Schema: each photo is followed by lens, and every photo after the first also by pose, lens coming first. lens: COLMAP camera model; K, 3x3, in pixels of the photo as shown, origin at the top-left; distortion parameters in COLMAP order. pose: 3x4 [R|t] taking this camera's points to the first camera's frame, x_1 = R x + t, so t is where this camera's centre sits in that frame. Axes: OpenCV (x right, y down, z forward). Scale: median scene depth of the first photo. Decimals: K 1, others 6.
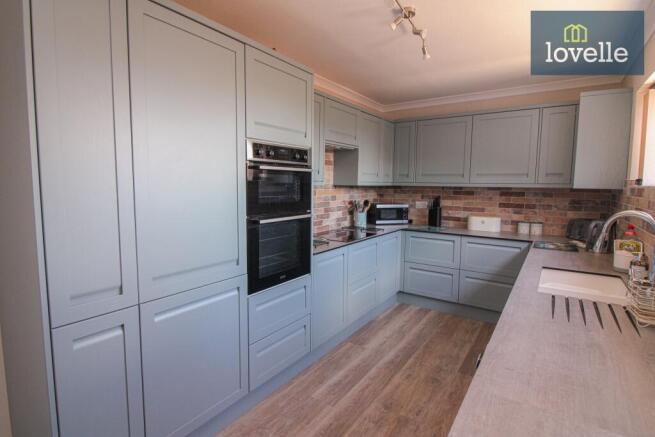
lens RADIAL K [[336.7, 0, 325.4], [0, 336.7, 215.1], [0, 0, 1]] dist [-0.016009, -0.001025]
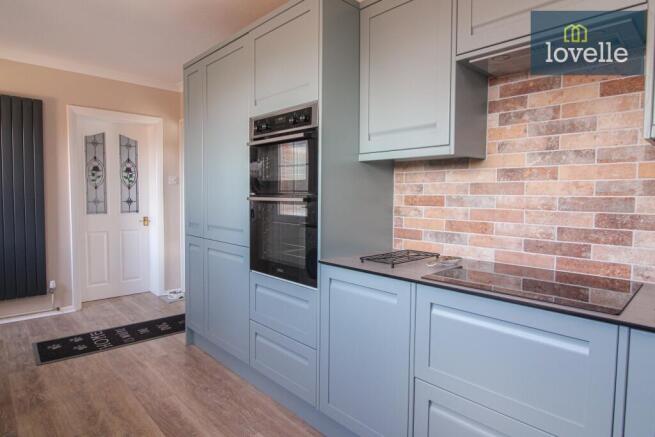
lens RADIAL K [[371.6, 0, 326.8], [0, 371.6, 216.1], [0, 0, 1]] dist [-0.007960, -0.002111]
pose [[-0.213752, 0.043720, -0.975909, 0.719568], [-0.103523, 0.992359, 0.067131, -0.023413], [0.971387, 0.115378, -0.207593, 1.251025]]
